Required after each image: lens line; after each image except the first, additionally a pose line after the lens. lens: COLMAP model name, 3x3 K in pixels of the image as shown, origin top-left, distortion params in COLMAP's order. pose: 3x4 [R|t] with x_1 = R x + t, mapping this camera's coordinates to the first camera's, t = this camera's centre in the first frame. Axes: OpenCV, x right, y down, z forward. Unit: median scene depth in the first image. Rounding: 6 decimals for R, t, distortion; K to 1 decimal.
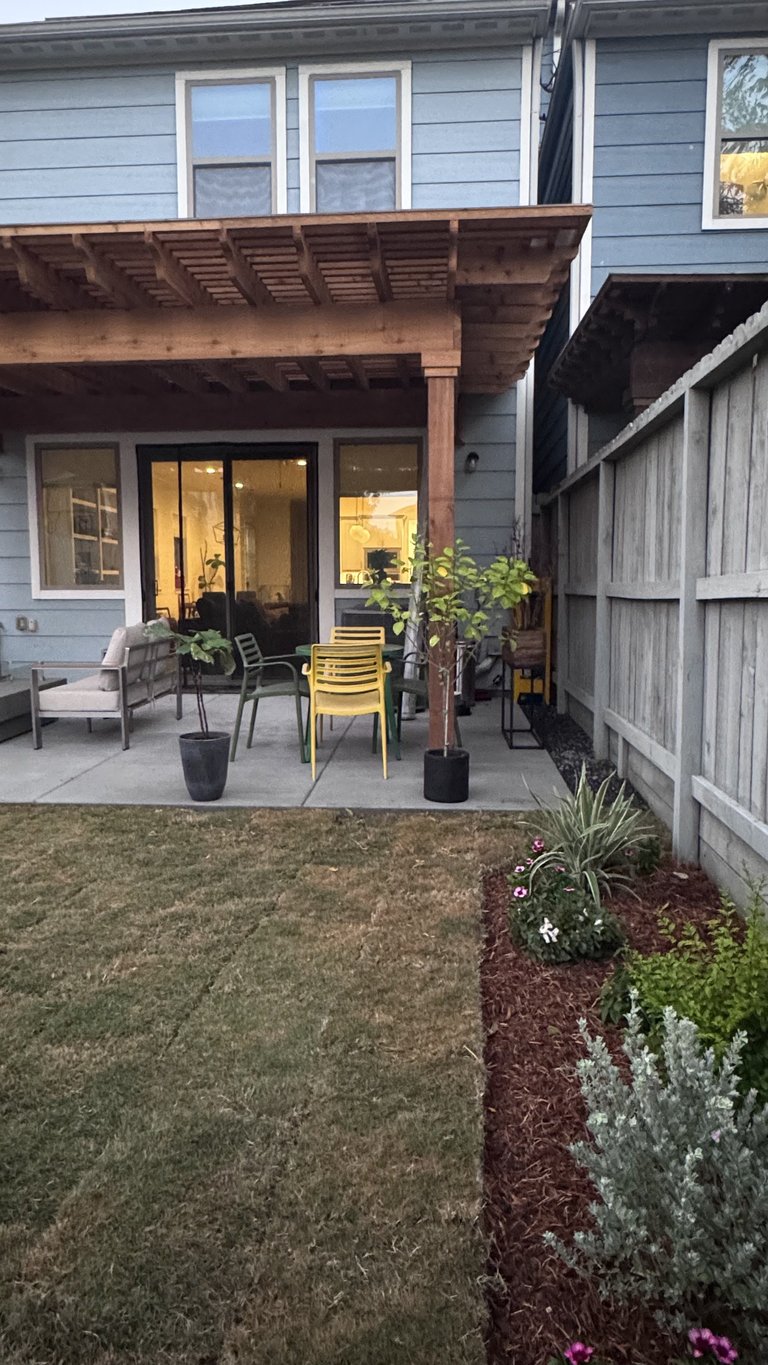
lens RADIAL K [[876.8, 0, 385.5], [0, 876.8, 682.2], [0, 0, 1]] dist [-0.001442, -0.002273]
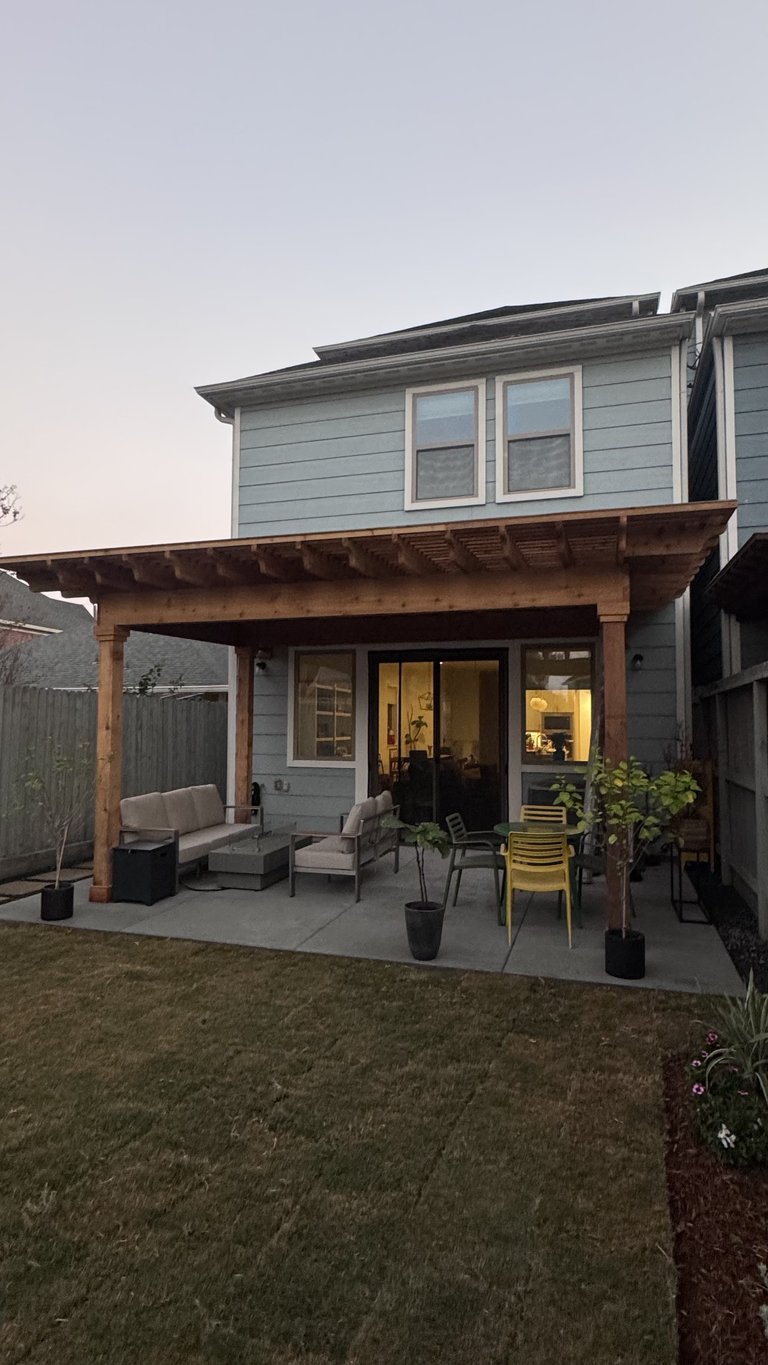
lens RADIAL K [[737.7, 0, 384.6], [0, 737.7, 681.0], [0, 0, 1]] dist [-0.000848, 0.000176]
pose [[0.973972, -0.006028, -0.226586, -0.018582], [-0.032687, 0.985462, -0.166724, -0.078148], [0.224297, 0.169791, 0.959616, -0.089430]]
